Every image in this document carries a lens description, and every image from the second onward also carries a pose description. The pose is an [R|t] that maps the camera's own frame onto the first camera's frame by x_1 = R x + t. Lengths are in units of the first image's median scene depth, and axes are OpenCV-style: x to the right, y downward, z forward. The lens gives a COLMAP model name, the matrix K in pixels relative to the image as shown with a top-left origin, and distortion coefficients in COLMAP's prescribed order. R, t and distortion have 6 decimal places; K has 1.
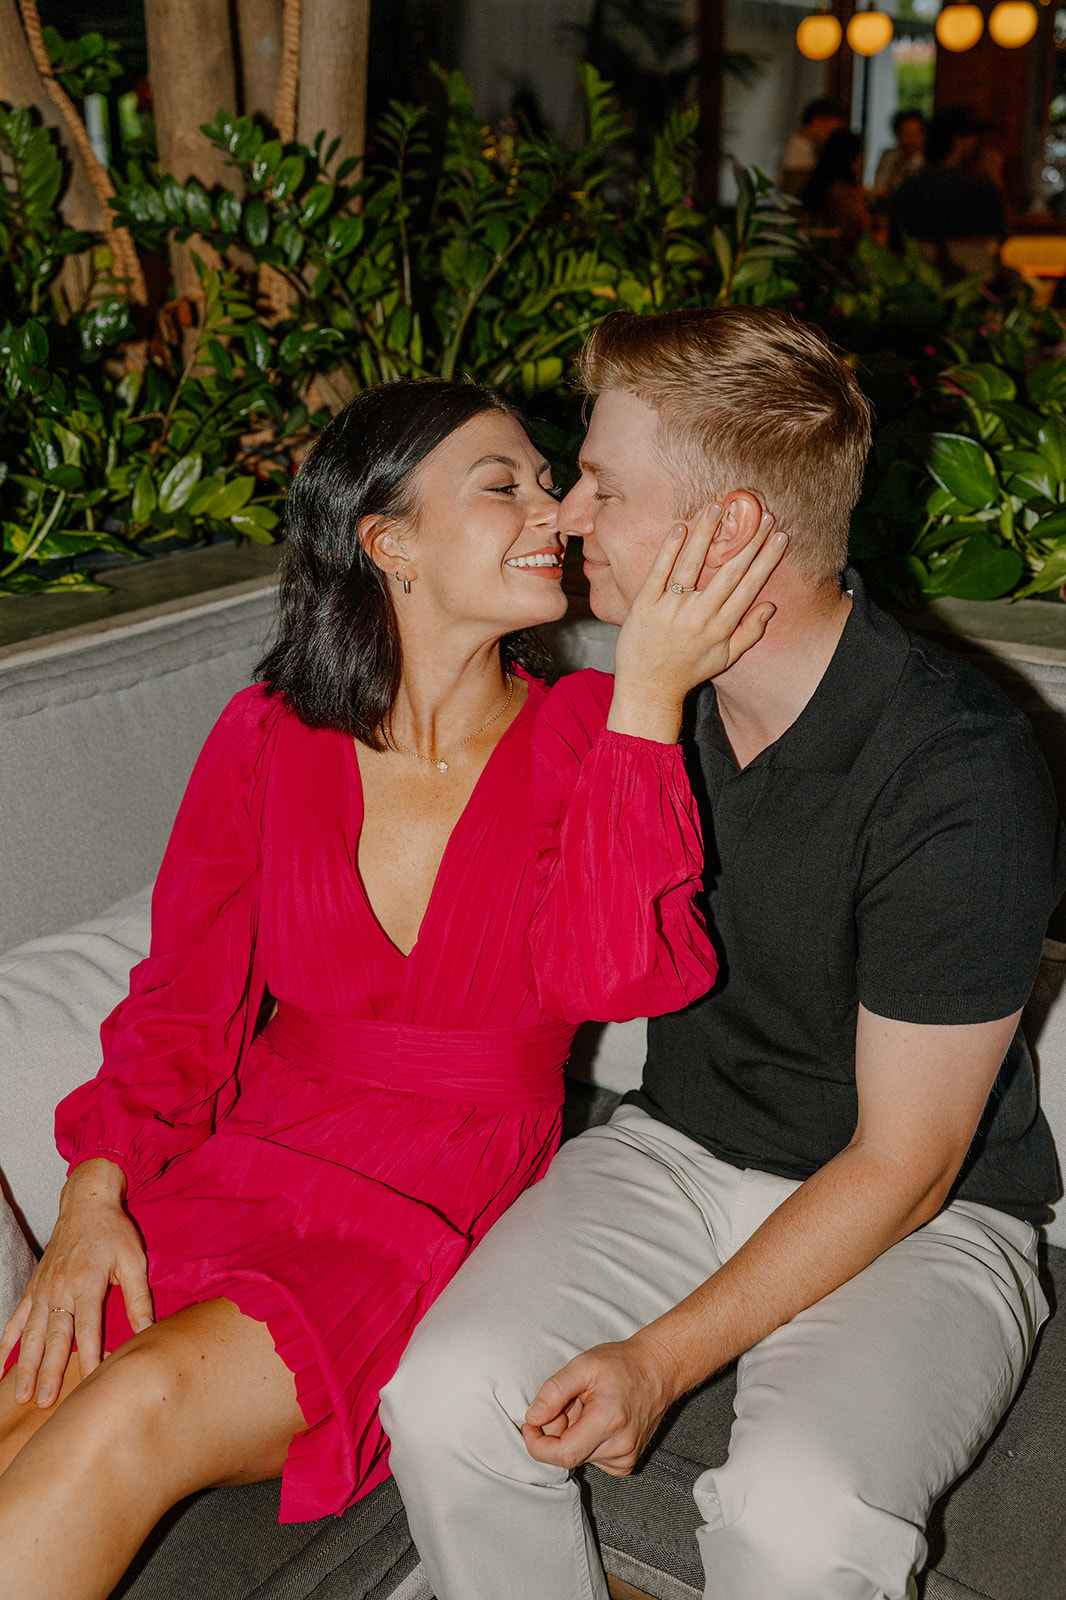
lens RADIAL K [[1806.4, 0, 533.0], [0, 1806.4, 800.0], [0, 0, 1]] dist [0.003890, 0.000418]
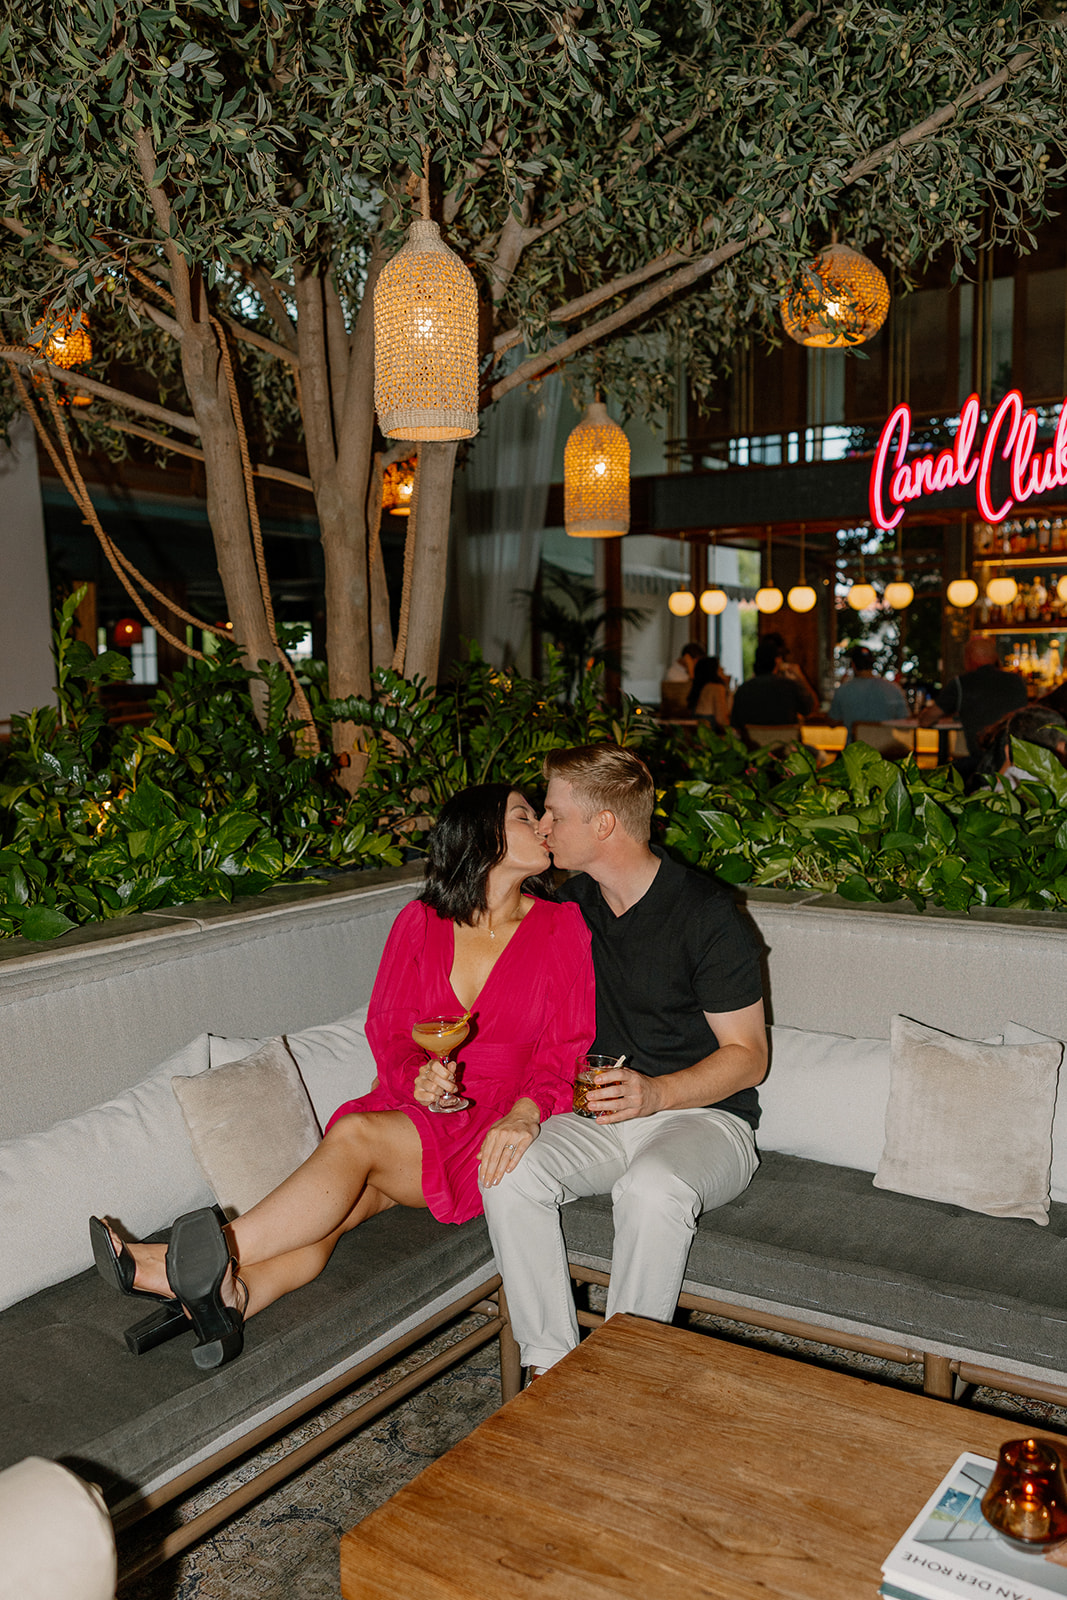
lens RADIAL K [[1380.2, 0, 533.5], [0, 1380.2, 800.0], [0, 0, 1]] dist [0.001749, 0.001050]
pose [[0.999409, 0.005985, 0.033852, -0.039262], [0.002465, 0.969715, -0.244225, 0.144148], [-0.034289, 0.244164, 0.969128, -0.465931]]
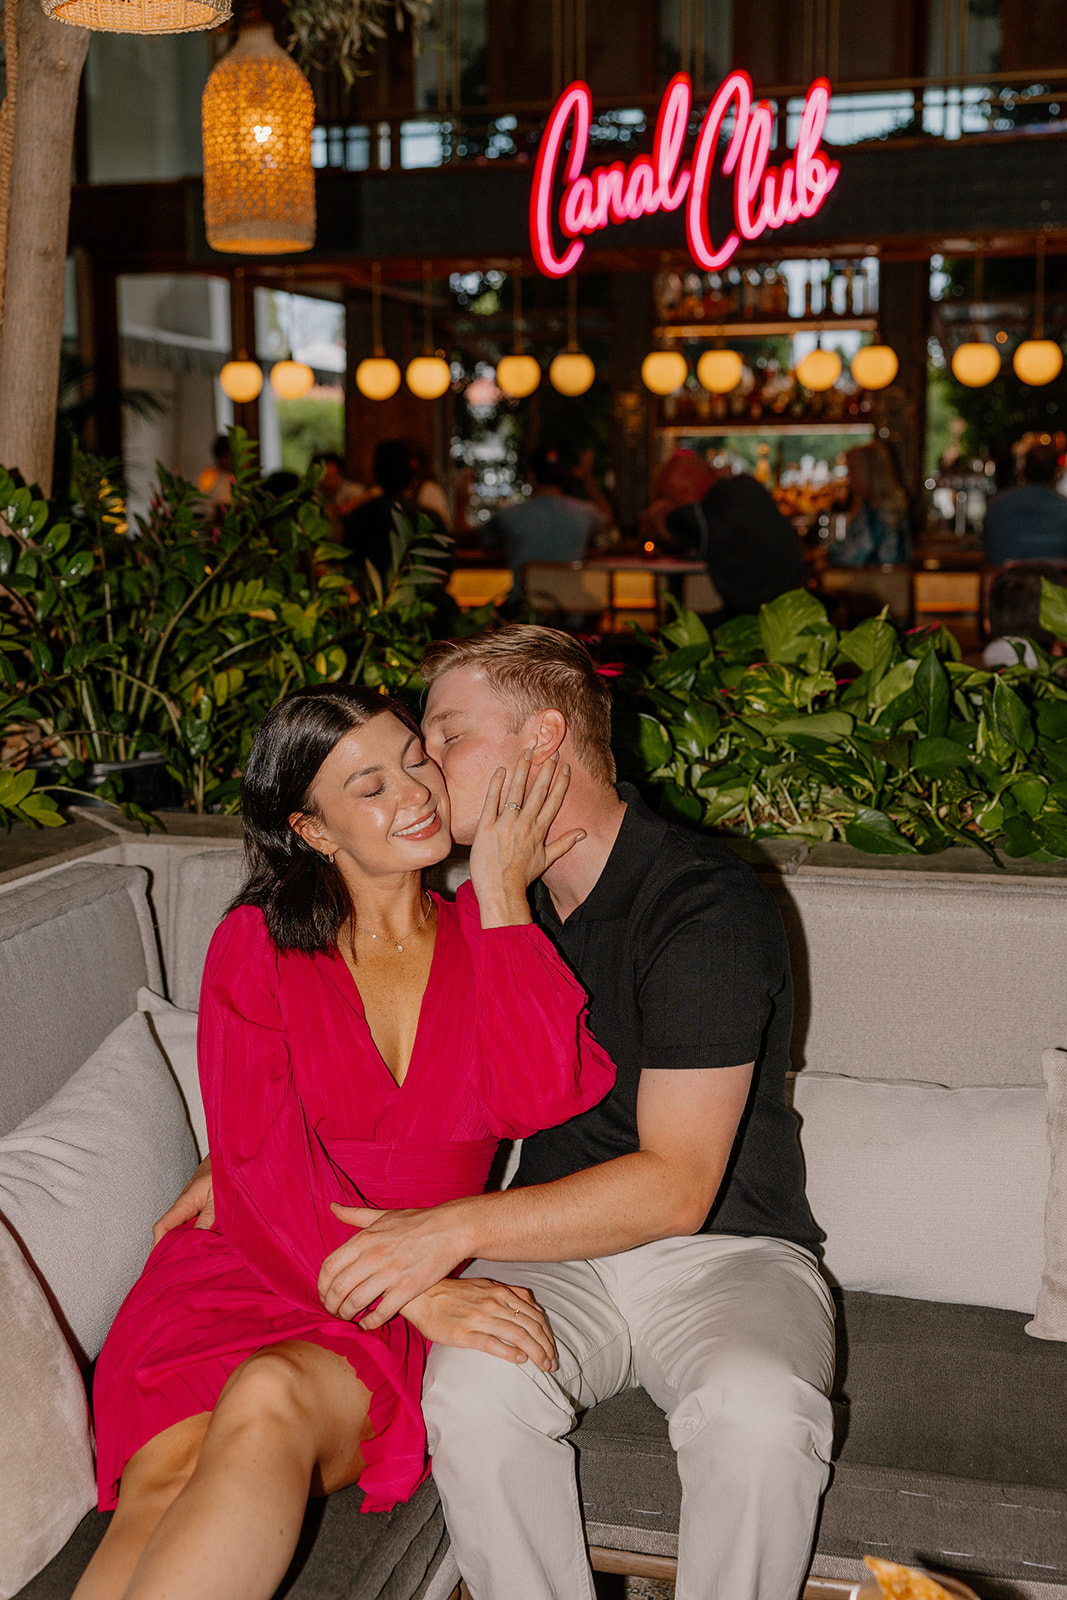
lens RADIAL K [[2001.9, 0, 533.5], [0, 2001.9, 800.0], [0, 0, 1]] dist [0.011298, 0.005629]
pose [[0.945920, -0.036815, 0.322304, -0.227388], [0.096422, 0.980544, -0.170986, 0.074150], [-0.309739, 0.192816, 0.931066, -0.231350]]
